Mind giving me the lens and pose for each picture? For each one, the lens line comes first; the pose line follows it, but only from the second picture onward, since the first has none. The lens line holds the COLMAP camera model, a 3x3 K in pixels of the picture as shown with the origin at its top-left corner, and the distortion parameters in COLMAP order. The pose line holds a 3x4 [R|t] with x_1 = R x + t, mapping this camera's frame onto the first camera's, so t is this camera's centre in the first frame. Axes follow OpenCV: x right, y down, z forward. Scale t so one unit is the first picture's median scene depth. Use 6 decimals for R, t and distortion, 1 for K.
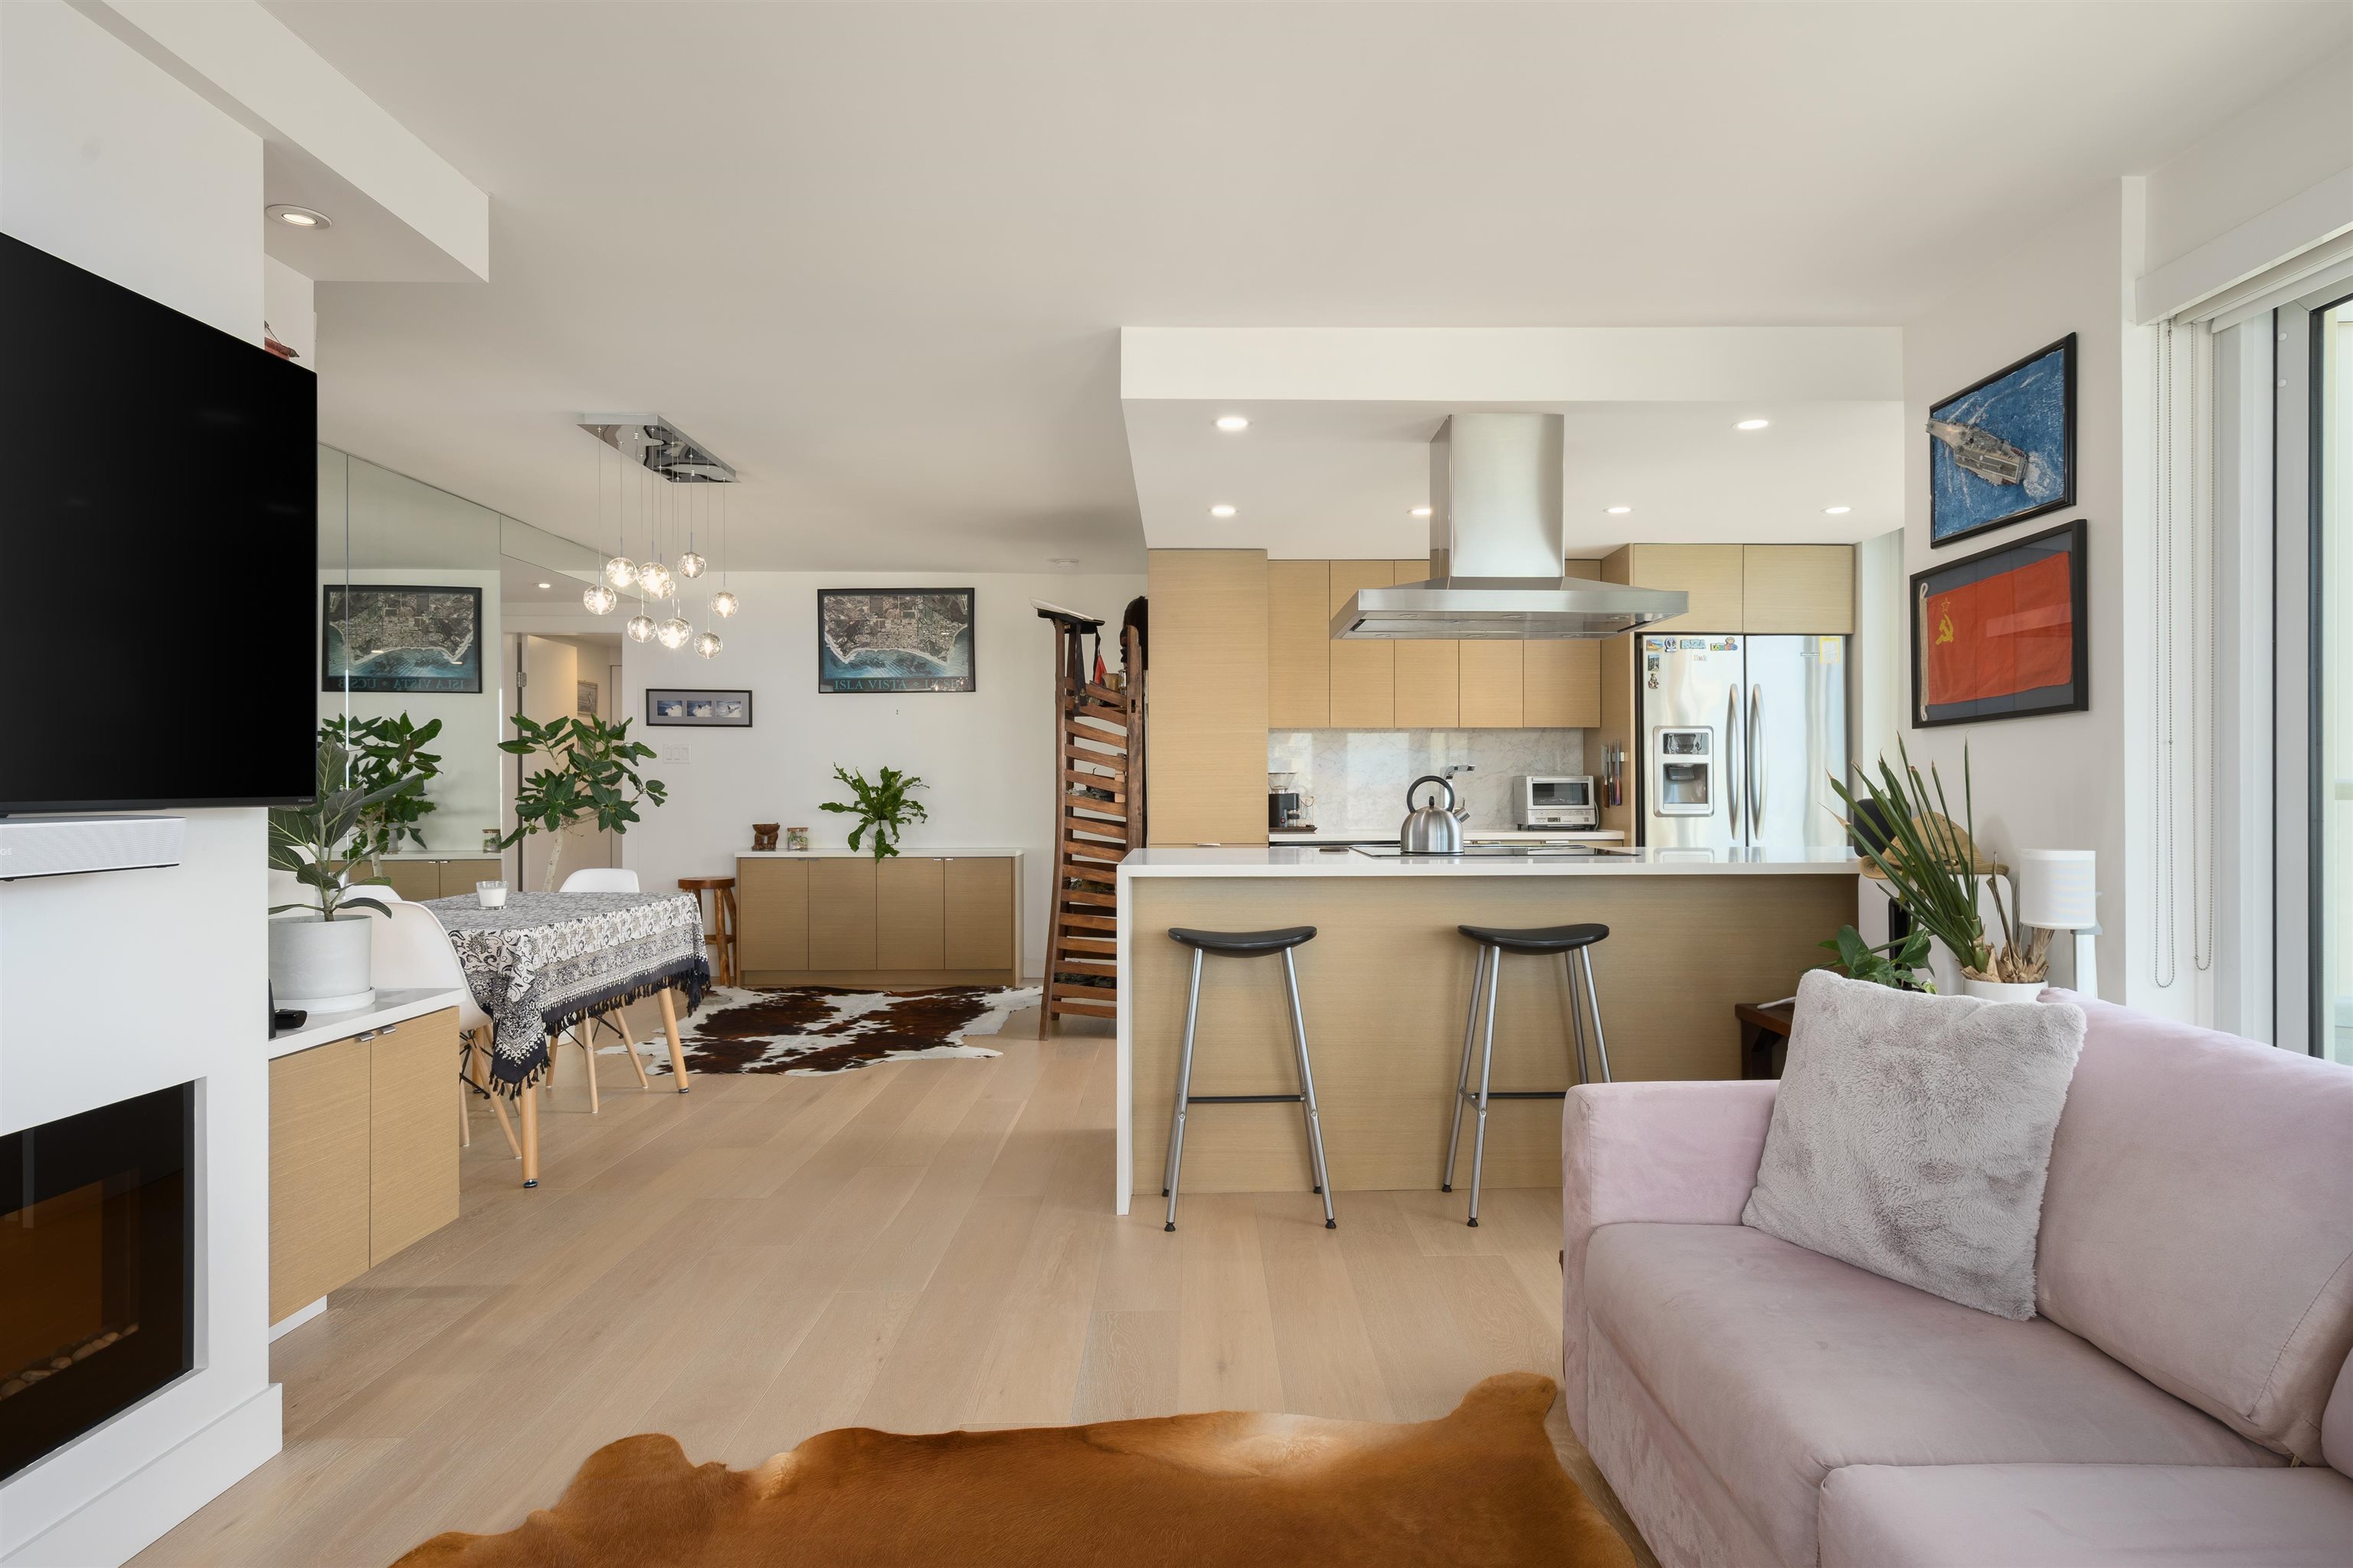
lens RADIAL K [[1304.0, 0, 1181.4], [0, 1304.0, 796.5], [0, 0, 1]] dist [0.002098, 0.000779]
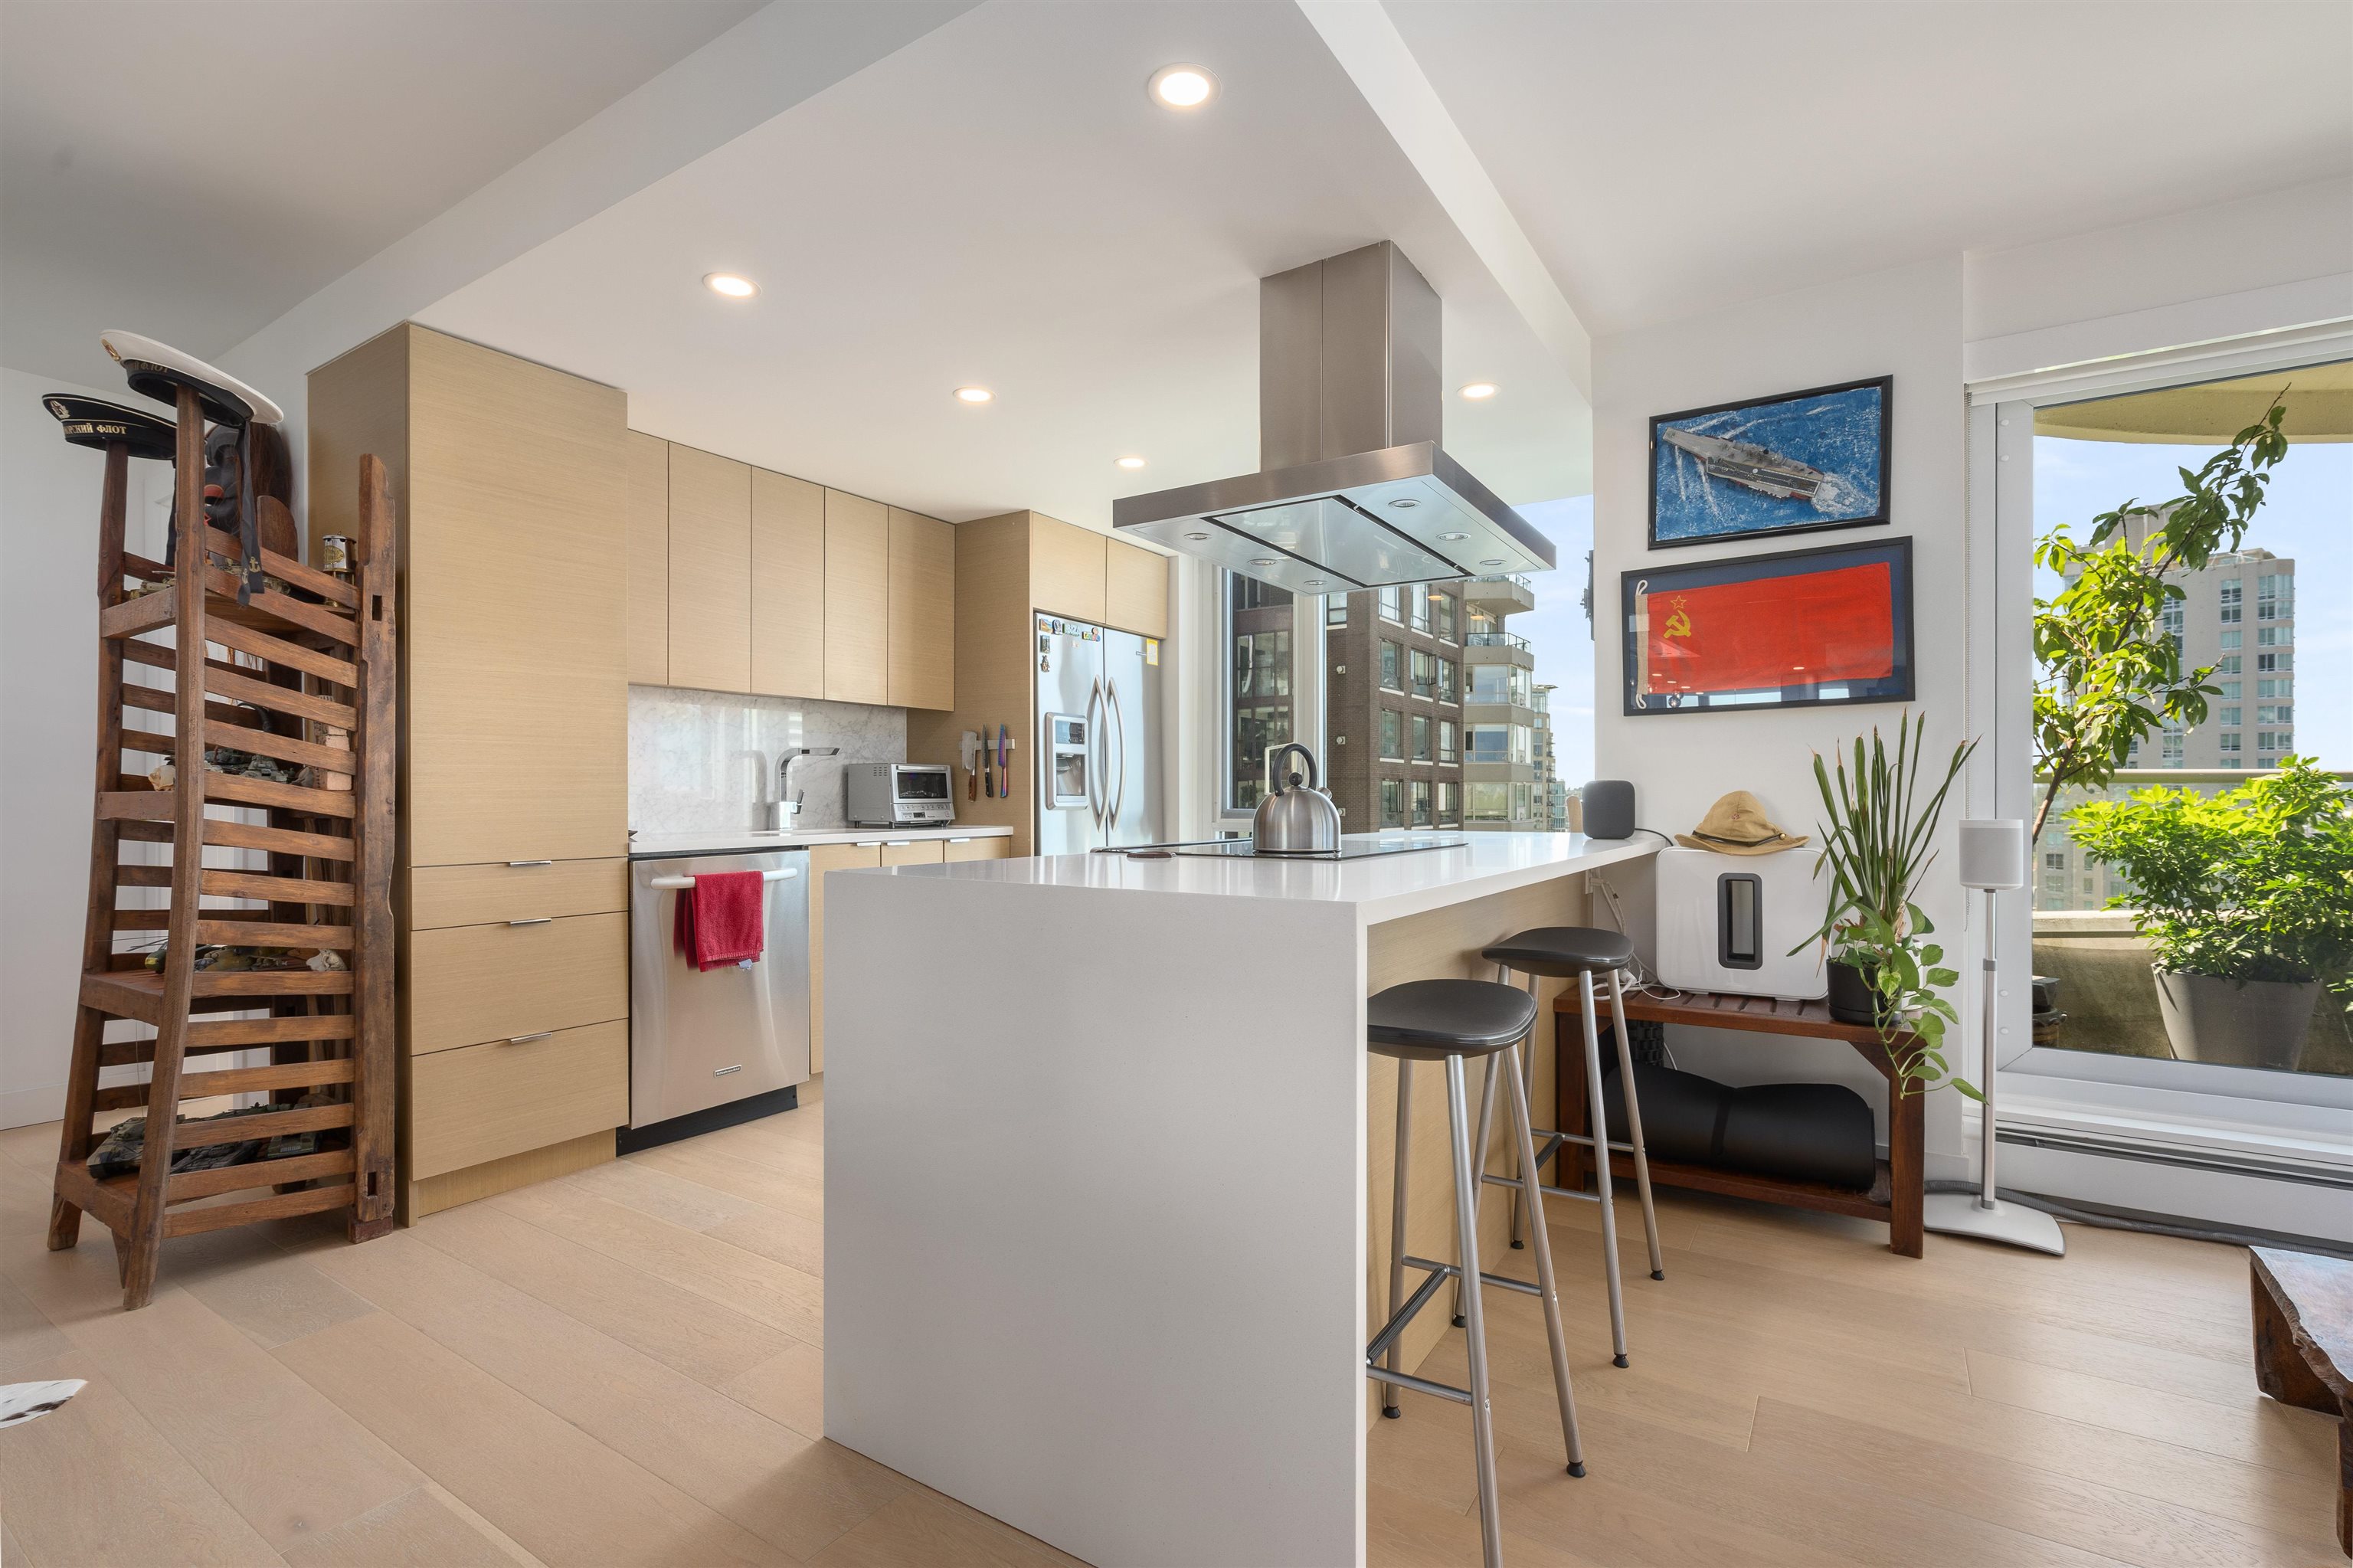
lens RADIAL K [[1082.0, 0, 1158.3], [0, 1082.0, 796.4], [0, 0, 1]] dist [-0.003625, 0.000609]
pose [[0.549203, 0.002311, 0.835686, -0.237676], [0.004043, 0.999977, -0.005422, 0.010570], [-0.835679, 0.006356, 0.549181, 0.513532]]
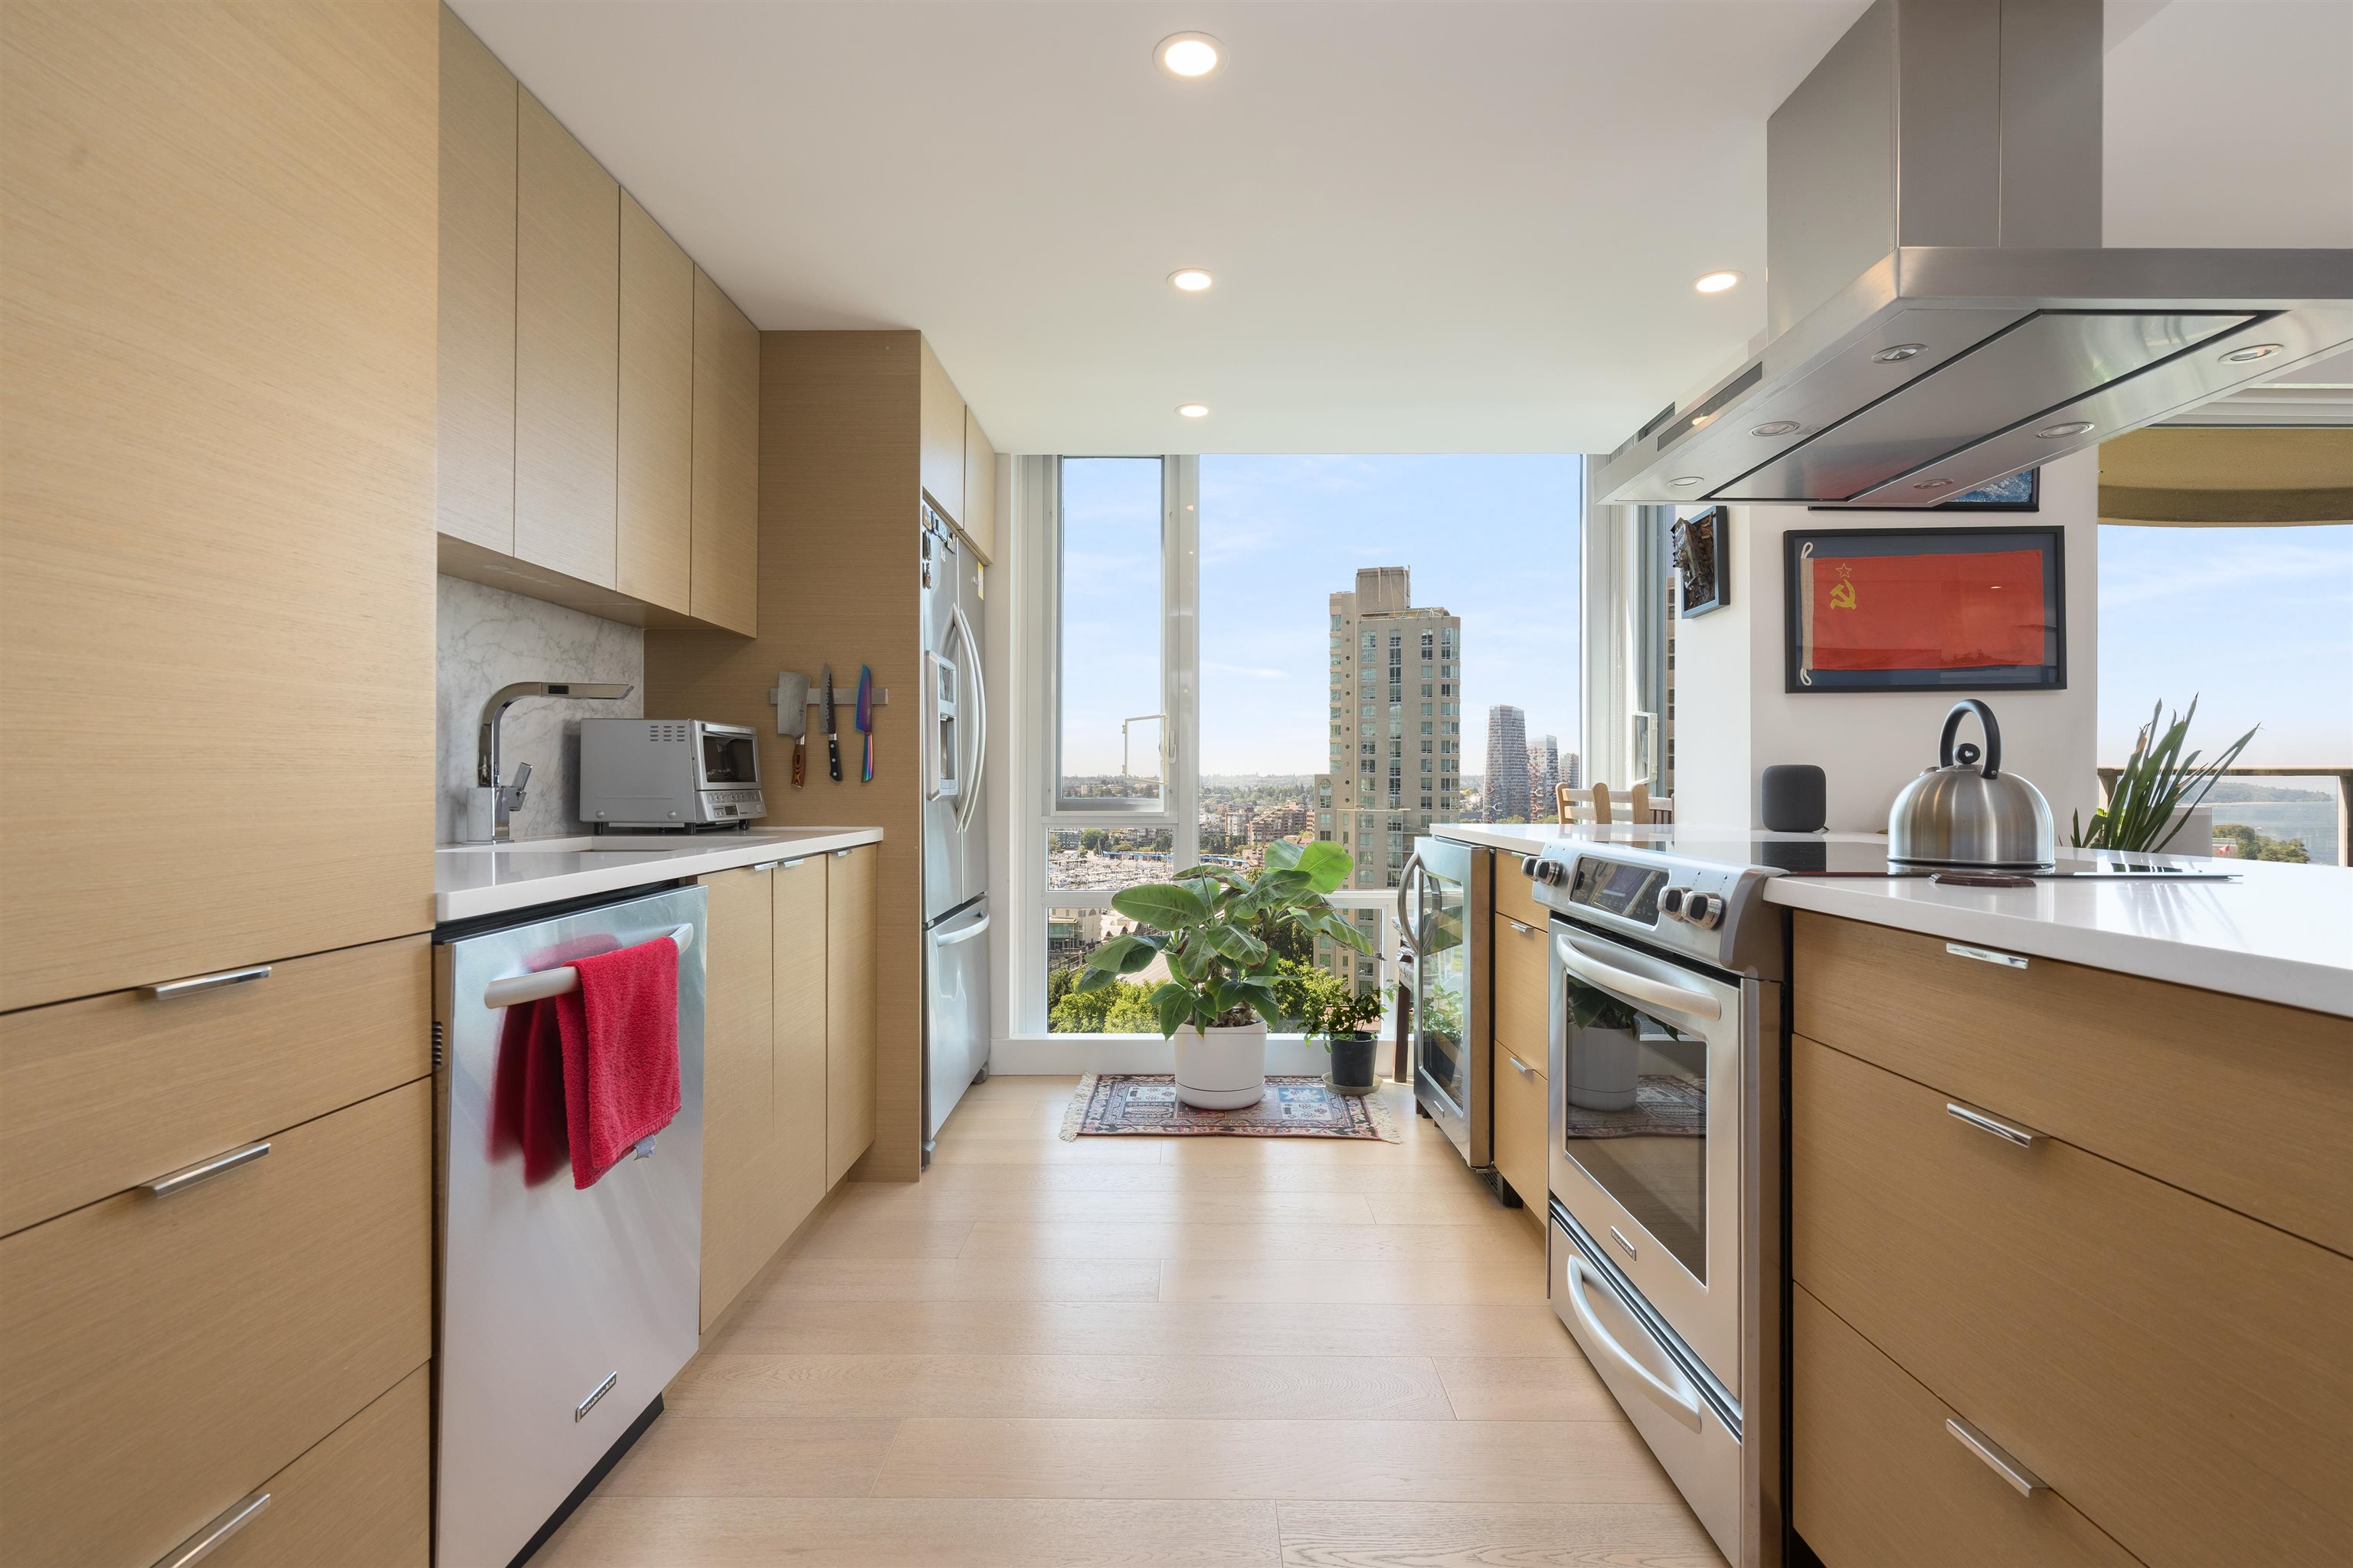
lens RADIAL K [[1082.0, 0, 1187.1], [0, 1082.0, 777.9], [0, 0, 1]] dist [-0.003625, 0.000609]
pose [[-0.000239, 0.009331, 0.999956, -0.137114], [0.002455, 0.999953, -0.009330, 0.010076], [-0.999997, 0.002453, -0.000262, 0.885728]]
